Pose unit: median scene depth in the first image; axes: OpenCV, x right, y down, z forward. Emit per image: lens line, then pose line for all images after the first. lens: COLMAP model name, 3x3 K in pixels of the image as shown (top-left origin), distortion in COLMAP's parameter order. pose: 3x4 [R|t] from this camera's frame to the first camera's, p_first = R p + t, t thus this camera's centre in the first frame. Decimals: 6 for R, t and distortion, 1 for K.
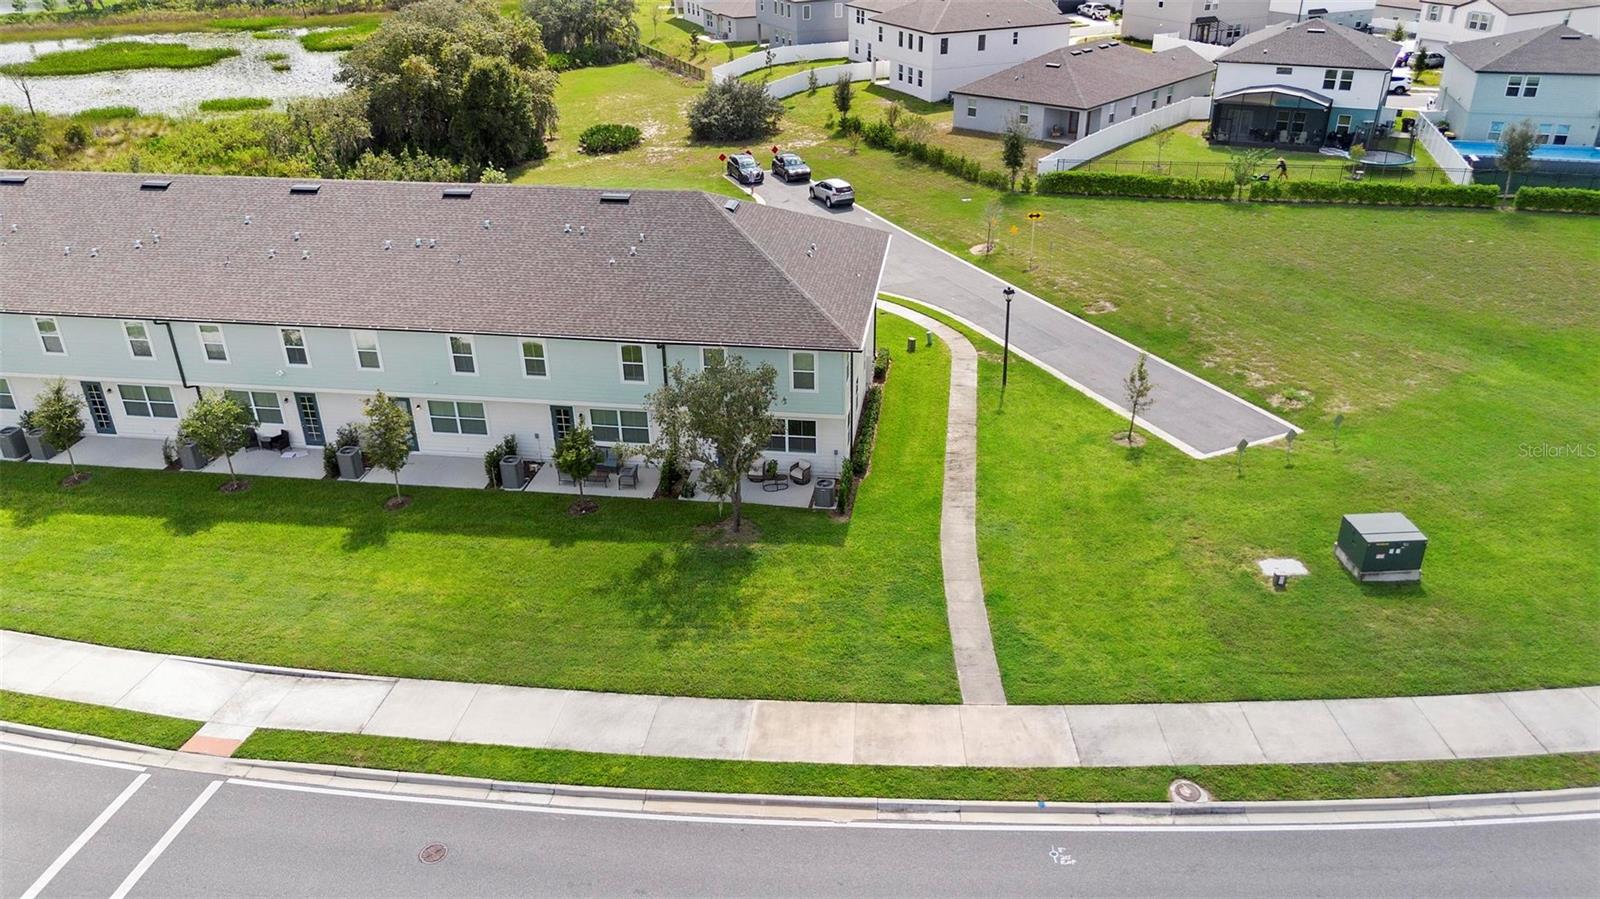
lens RADIAL K [[1141.5, 0, 800.0], [0, 1141.5, 449.5], [0, 0, 1]] dist [0.069097, -0.064850]
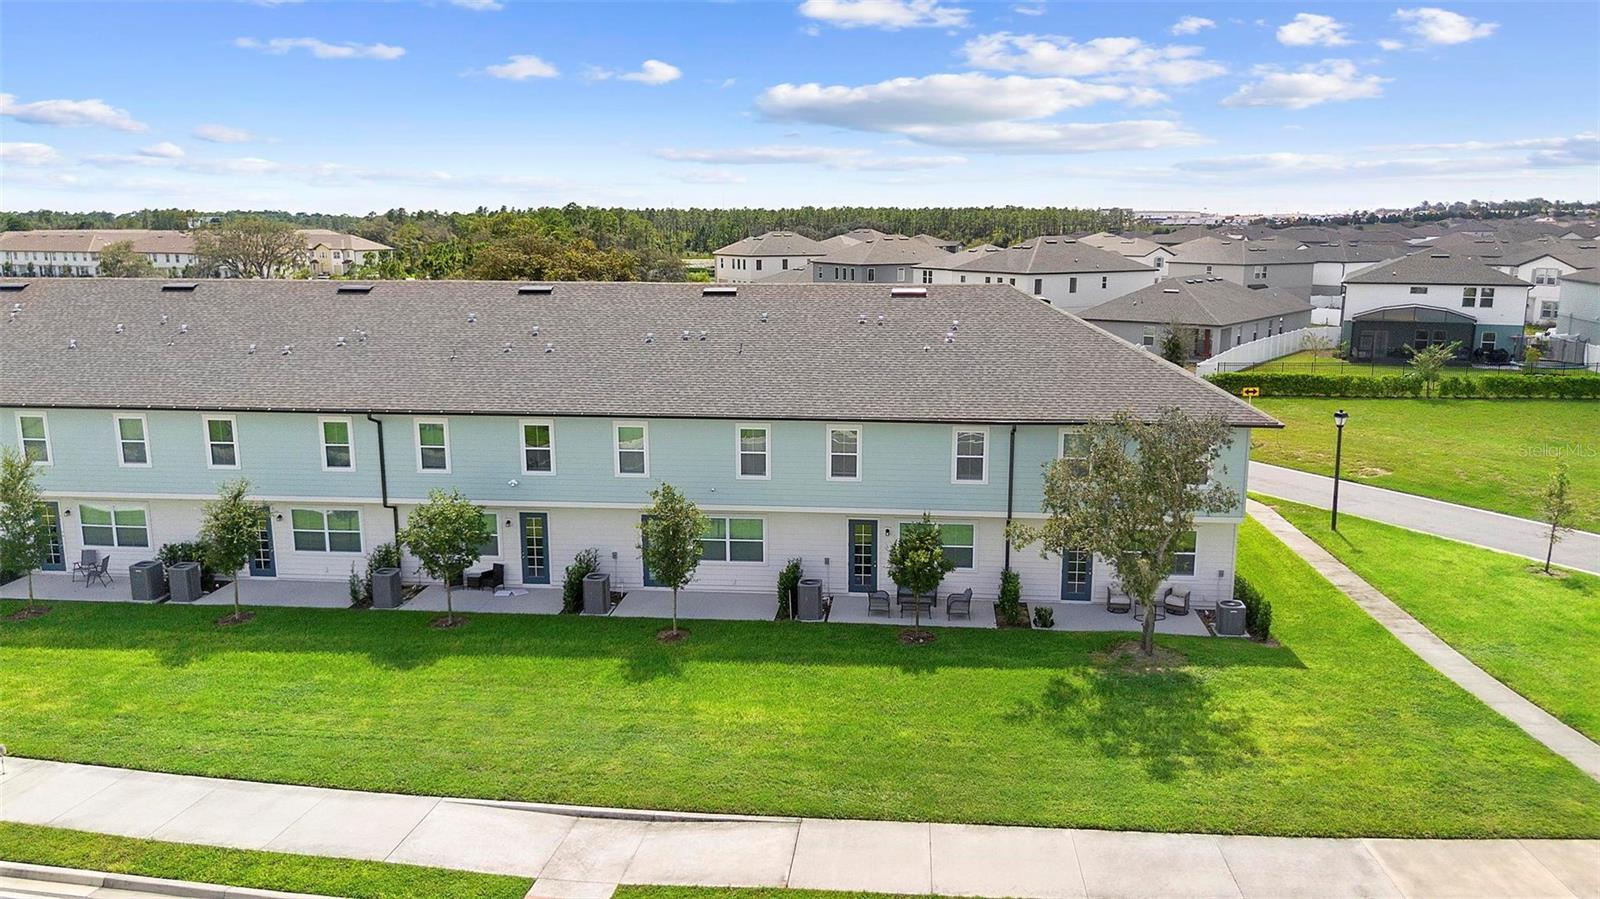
lens RADIAL K [[1141.5, 0, 800.0], [0, 1141.5, 449.5], [0, 0, 1]] dist [0.069097, -0.064850]
pose [[0.999037, 0.002576, 0.043796, -0.279510], [0.009661, 0.960852, -0.276895, 0.130990], [-0.042795, 0.277051, 0.959902, 0.214974]]
